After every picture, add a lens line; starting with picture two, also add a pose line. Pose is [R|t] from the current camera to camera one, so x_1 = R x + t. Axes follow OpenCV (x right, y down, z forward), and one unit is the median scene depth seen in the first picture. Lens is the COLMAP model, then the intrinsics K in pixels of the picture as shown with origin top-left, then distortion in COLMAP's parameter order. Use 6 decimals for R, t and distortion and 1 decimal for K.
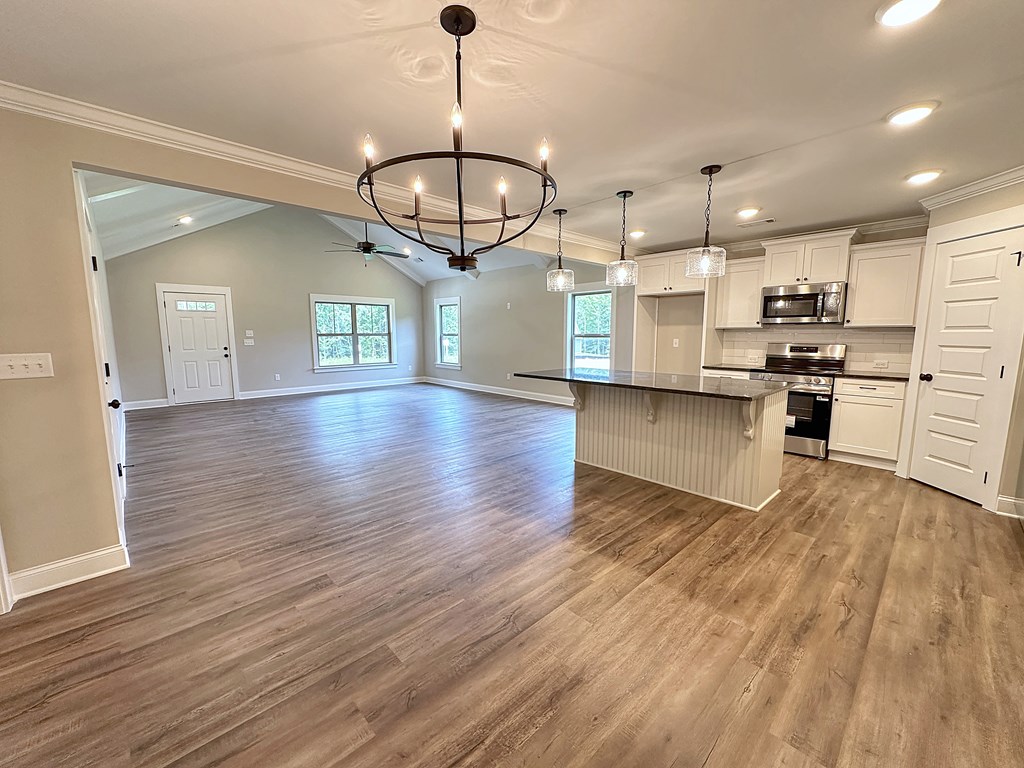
lens RADIAL K [[411.0, 0, 512.5], [0, 411.0, 383.0], [0, 0, 1]] dist [-0.001837, 0.000385]
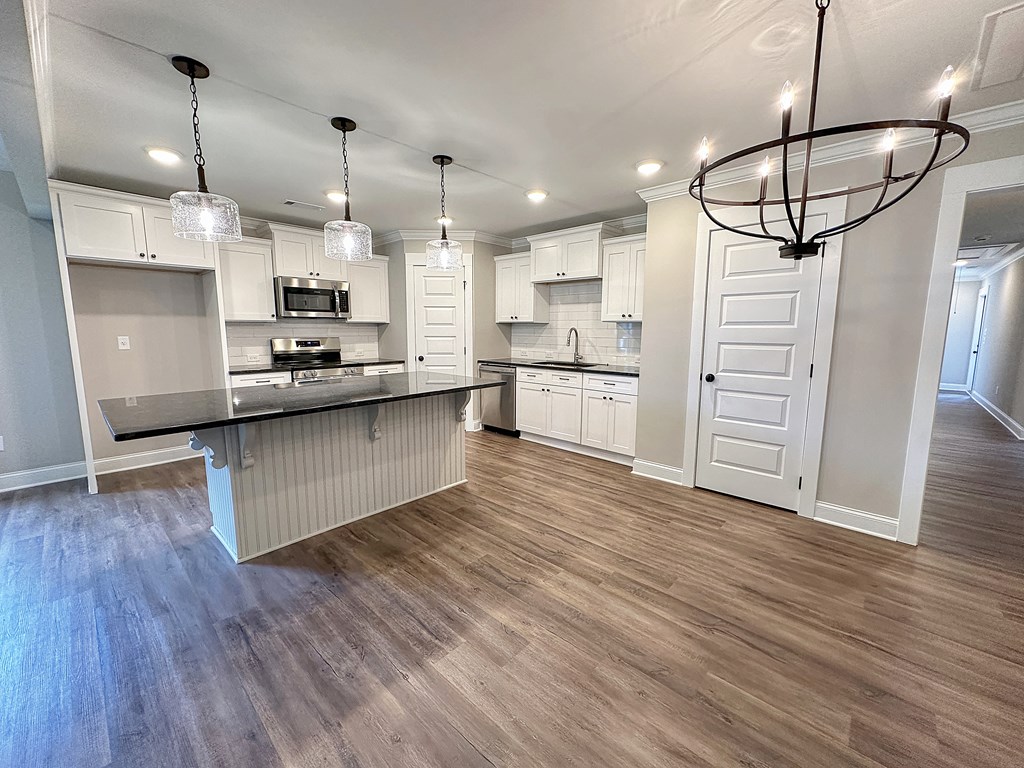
lens RADIAL K [[411.0, 0, 510.5], [0, 411.0, 383.4], [0, 0, 1]] dist [-0.001837, 0.000385]
pose [[-0.064135, -0.134433, 0.988845, -0.338815], [0.117718, 0.982948, 0.141266, -0.070794], [-0.990974, 0.125465, -0.047217, 0.575476]]
